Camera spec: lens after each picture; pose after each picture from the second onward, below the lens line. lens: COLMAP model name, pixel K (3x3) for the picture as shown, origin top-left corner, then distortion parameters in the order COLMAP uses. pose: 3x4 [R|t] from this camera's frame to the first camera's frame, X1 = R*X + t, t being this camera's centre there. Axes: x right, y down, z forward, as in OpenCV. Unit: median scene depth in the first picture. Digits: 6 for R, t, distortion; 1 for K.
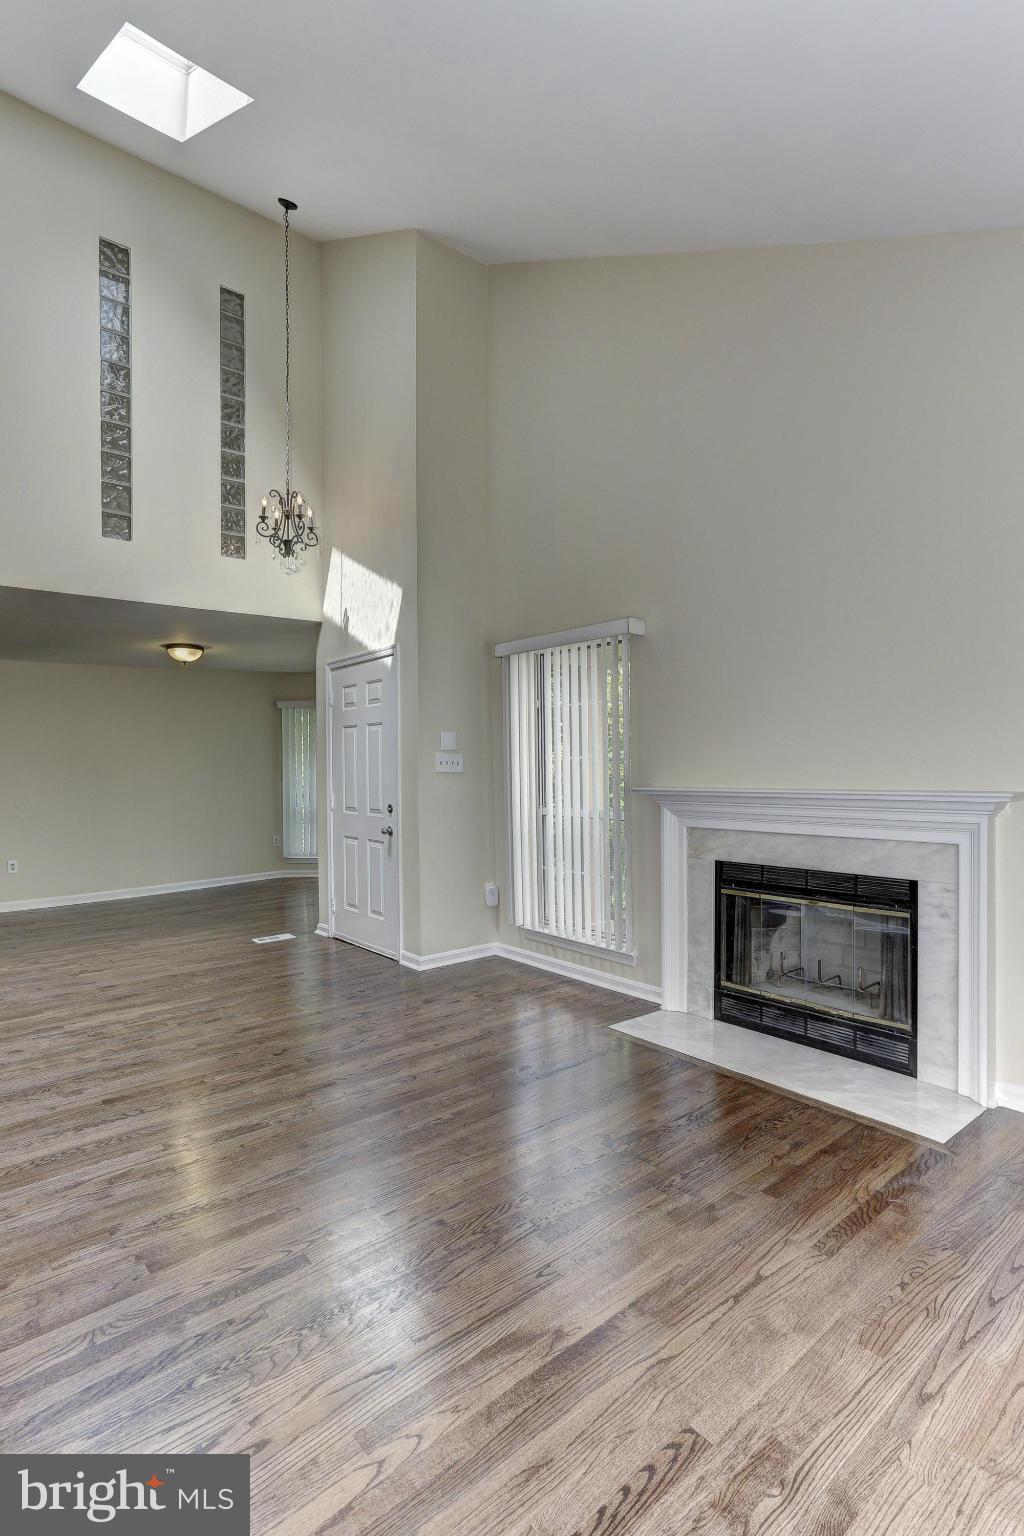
lens RADIAL K [[748.3, 0, 512.0], [0, 748.3, 768.0], [0, 0, 1]] dist [-0.048055, 0.032688]
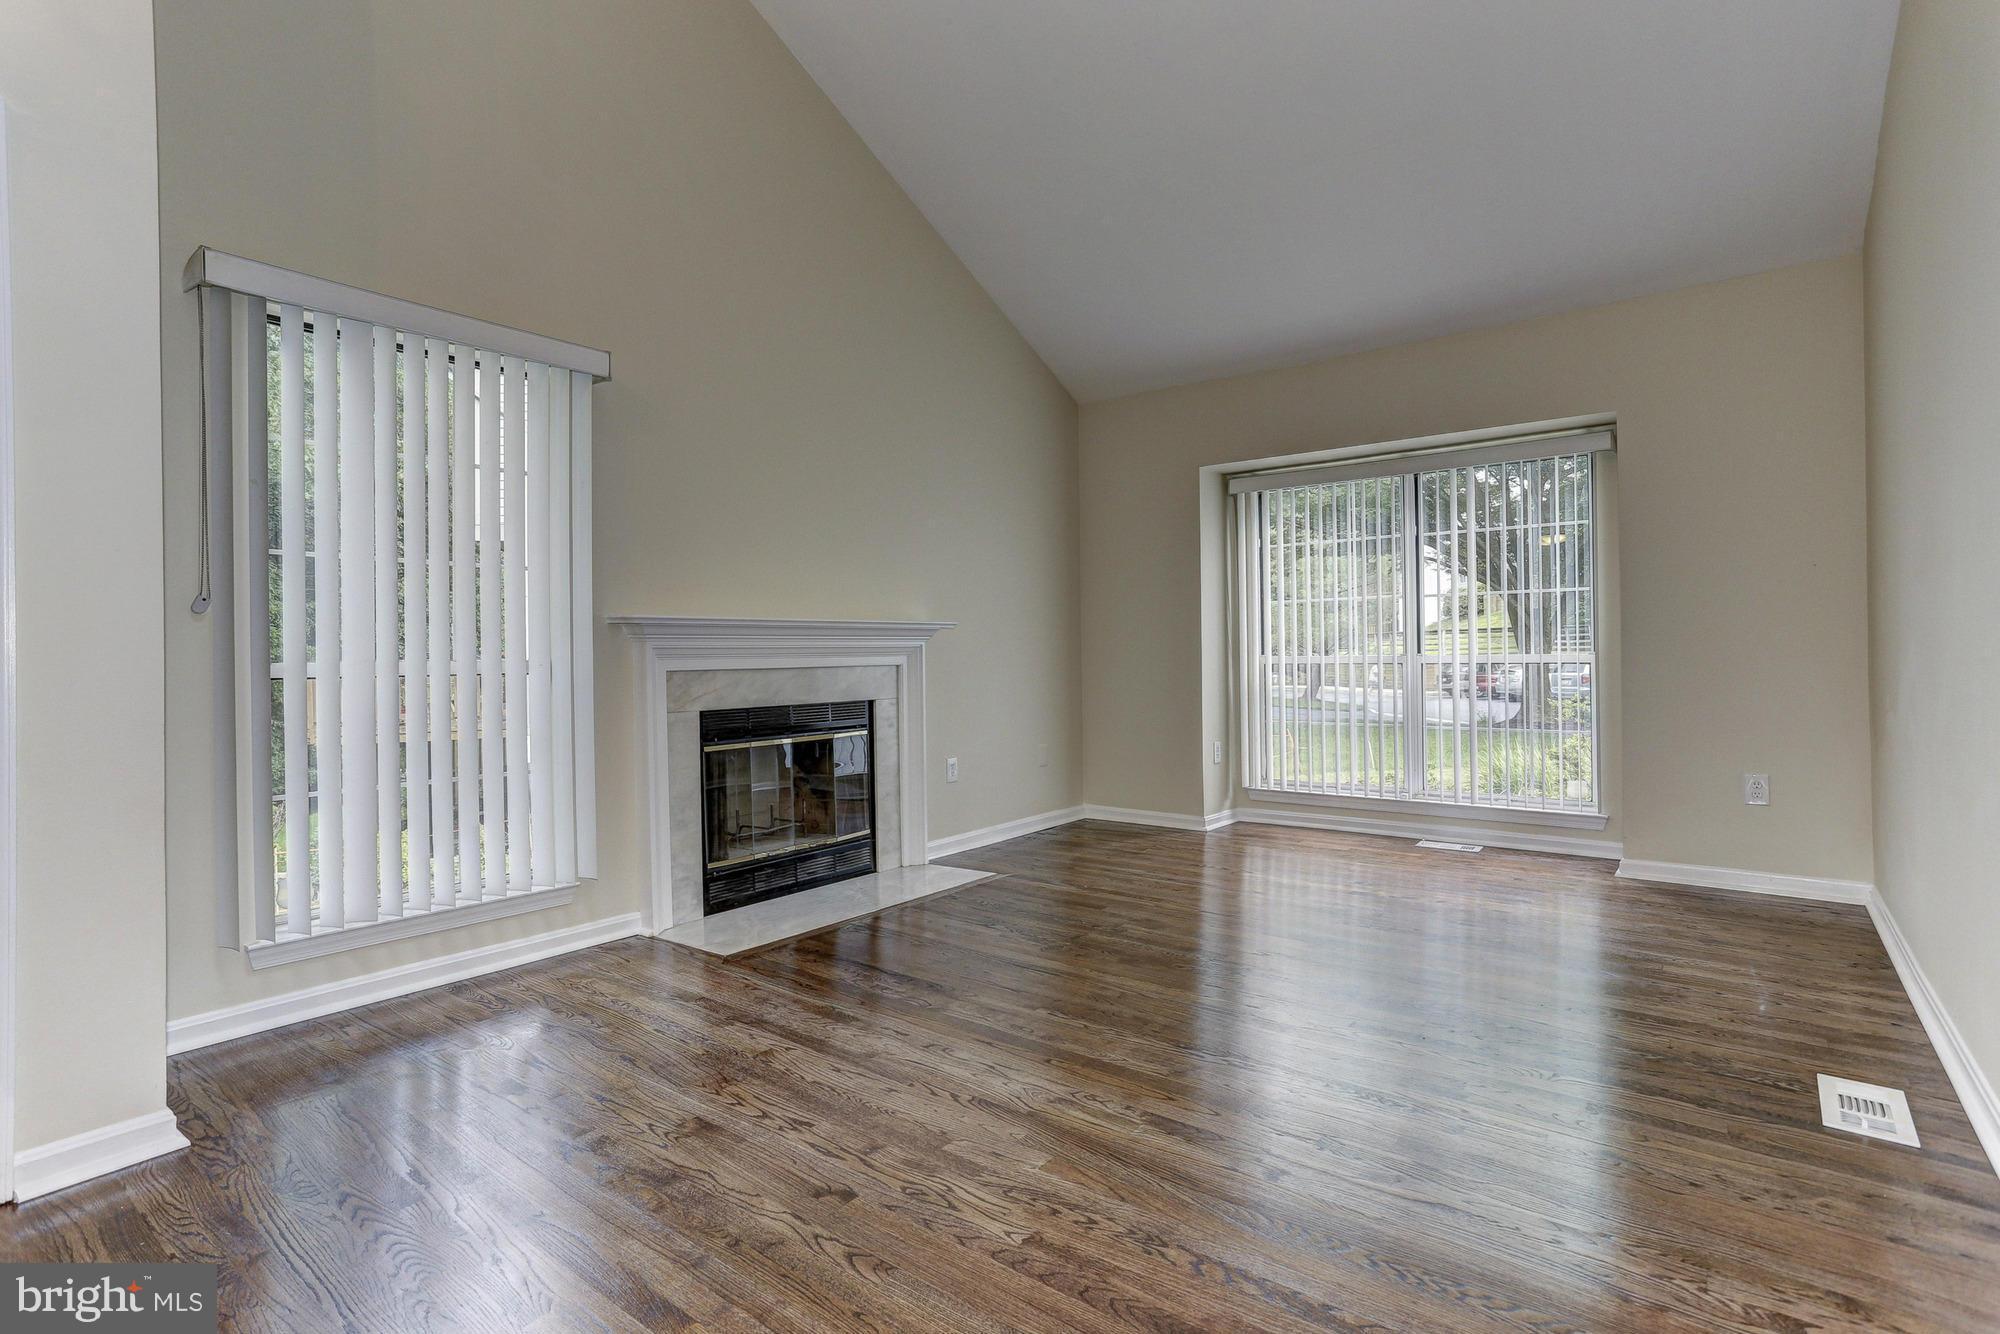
lens RADIAL K [[974.4, 0, 991.7], [0, 974.4, 650.1], [0, 0, 1]] dist [-0.048055, 0.032688]
pose [[-0.214860, 0.012736, 0.976562, -0.815823], [0.013395, 0.999859, -0.010093, 0.078629], [-0.976553, 0.010913, -0.215001, 0.966535]]
